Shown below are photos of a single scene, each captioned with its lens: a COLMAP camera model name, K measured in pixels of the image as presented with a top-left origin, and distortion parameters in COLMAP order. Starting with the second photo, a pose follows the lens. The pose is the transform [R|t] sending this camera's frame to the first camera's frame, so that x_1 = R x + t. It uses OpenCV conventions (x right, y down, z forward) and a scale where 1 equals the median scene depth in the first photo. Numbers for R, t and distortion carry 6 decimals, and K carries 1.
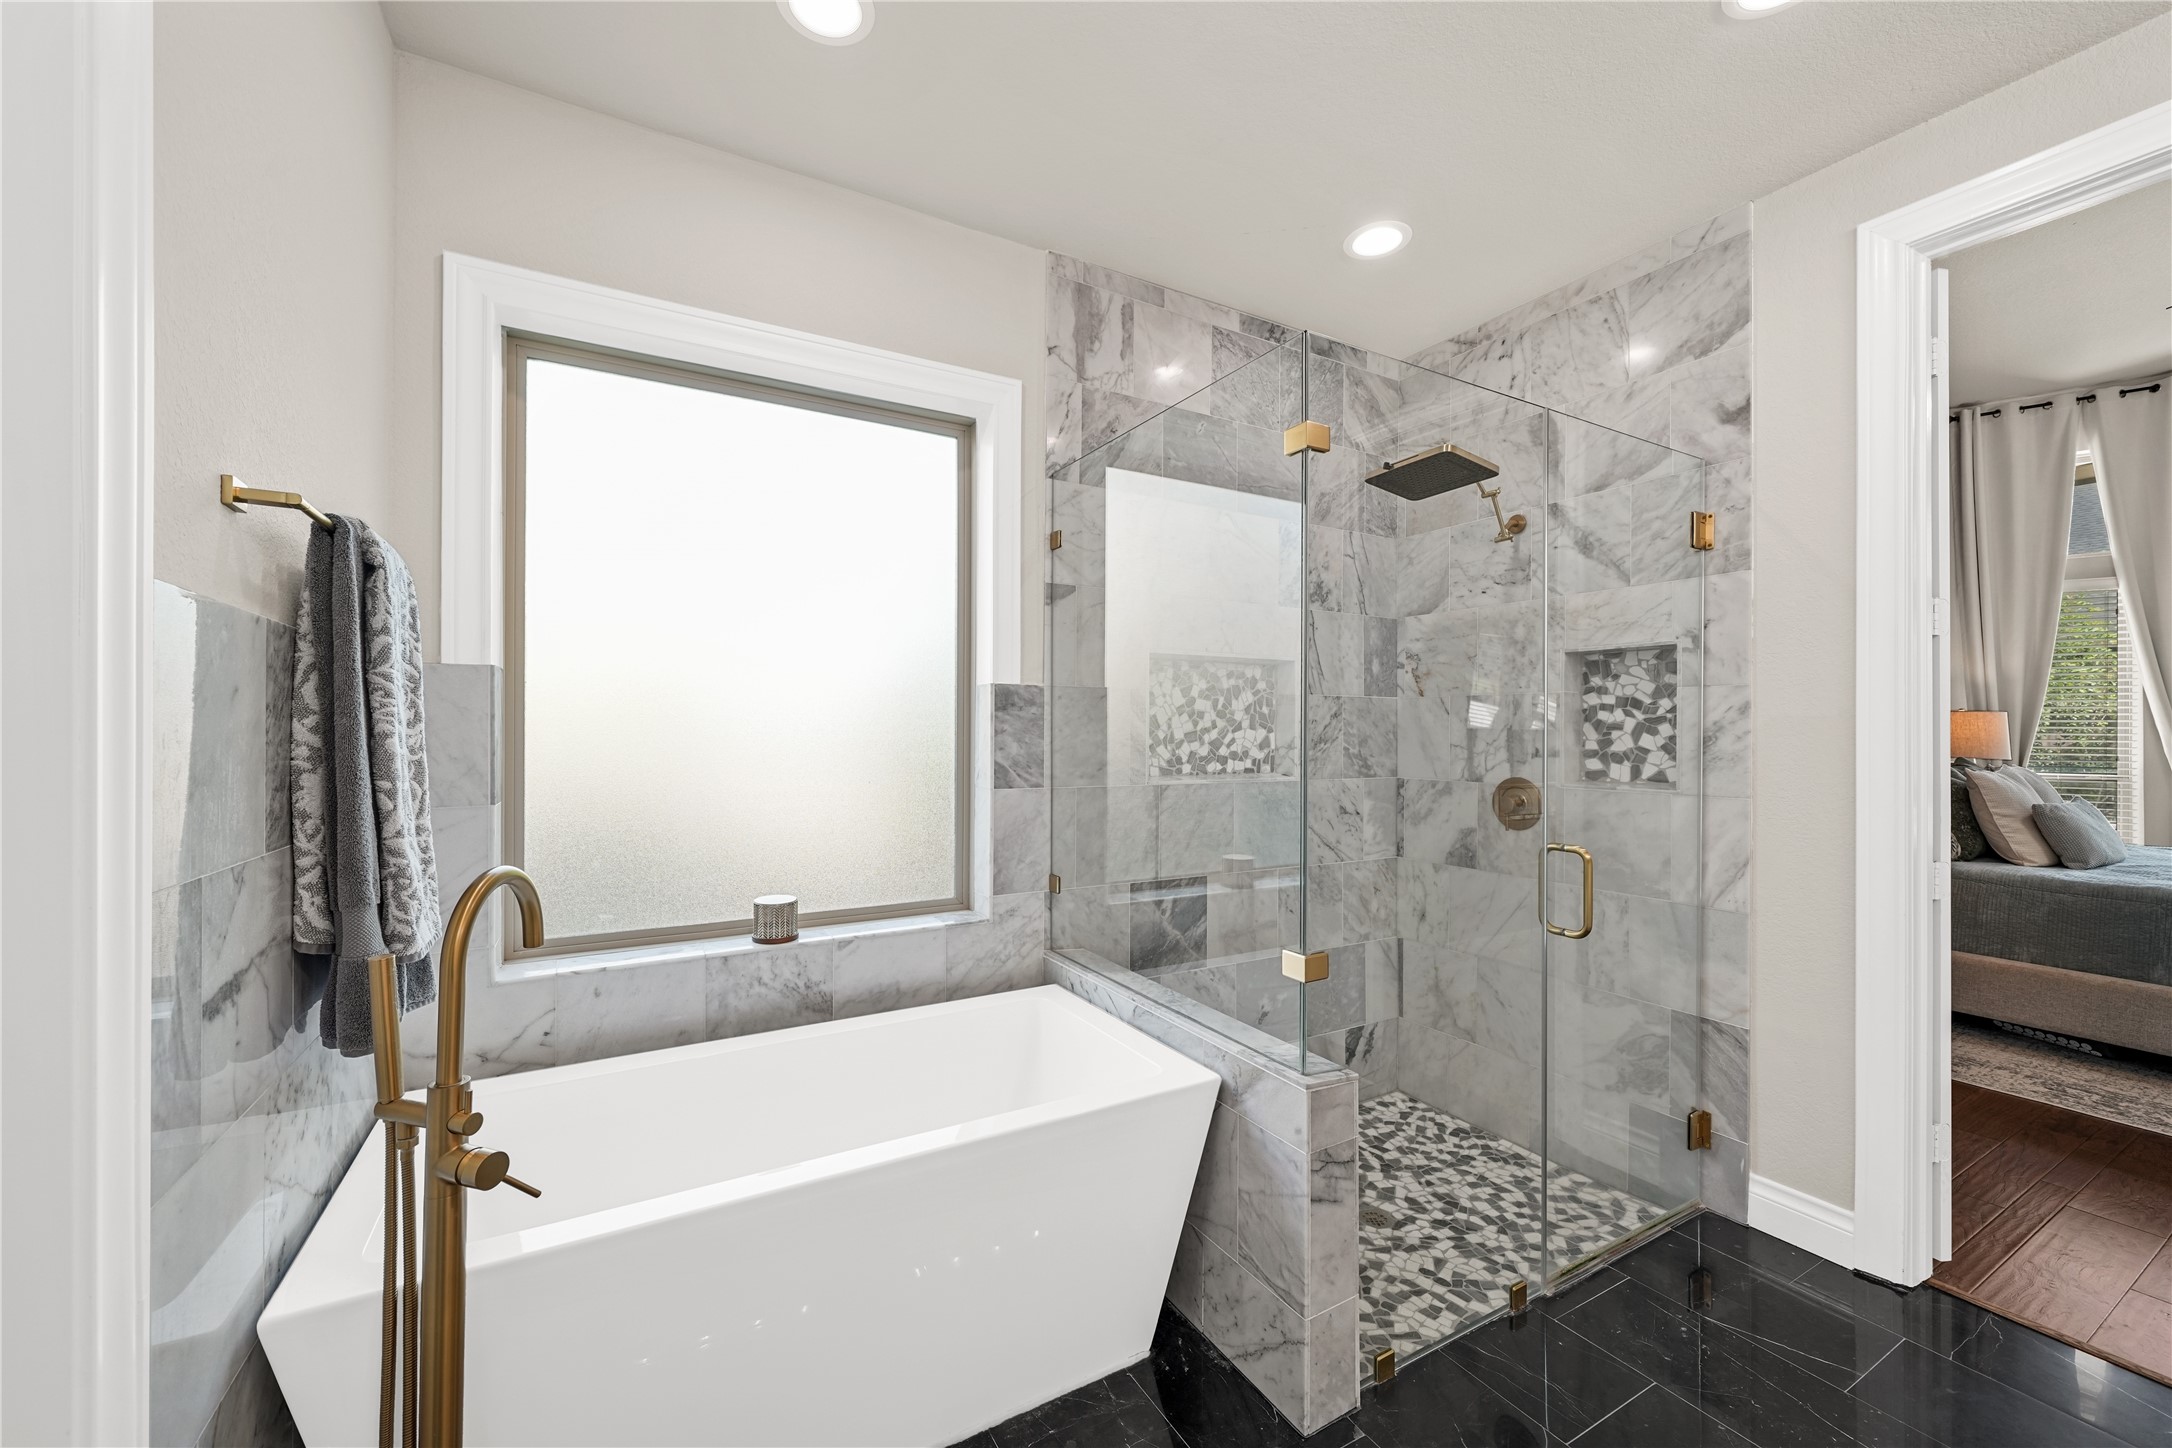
lens RADIAL K [[835.5, 0, 1086.0], [0, 835.5, 724.0], [0, 0, 1]] dist [-0.001431, -0.000279]
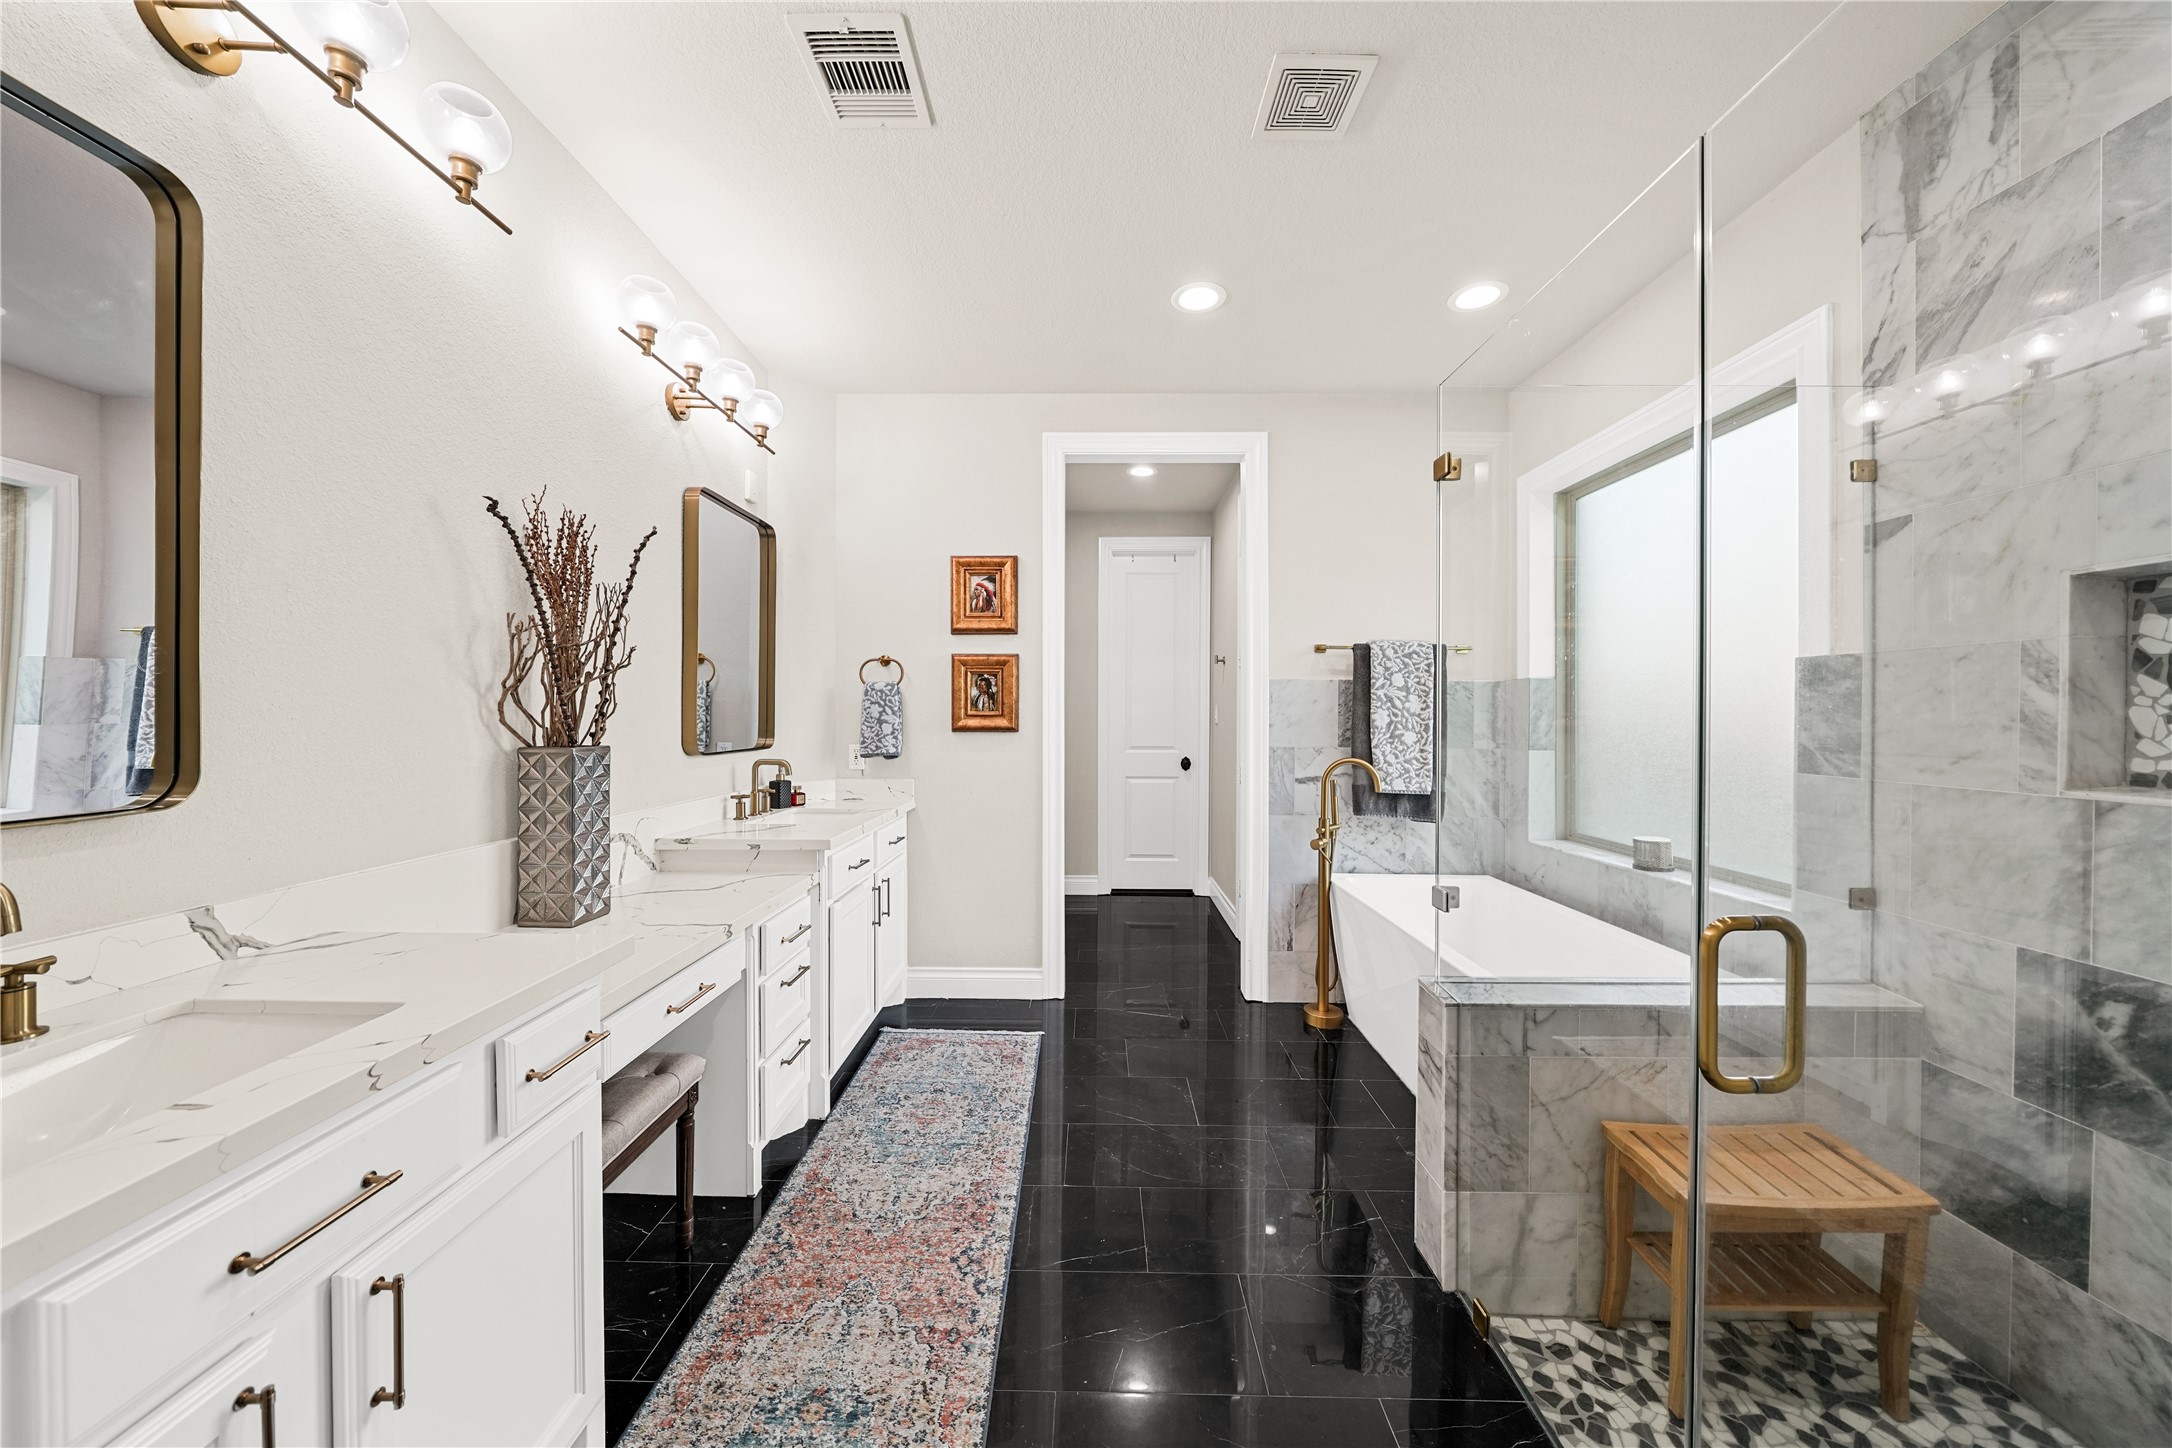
lens RADIAL K [[735.4, 0, 1086.0], [0, 735.4, 724.0], [0, 0, 1]] dist [-0.001989, -0.000299]
pose [[-0.497219, 0.003778, -0.867617, 0.933472], [-0.003311, 0.999975, 0.006252, 0.020913], [0.867618, 0.005981, -0.497195, 0.692138]]
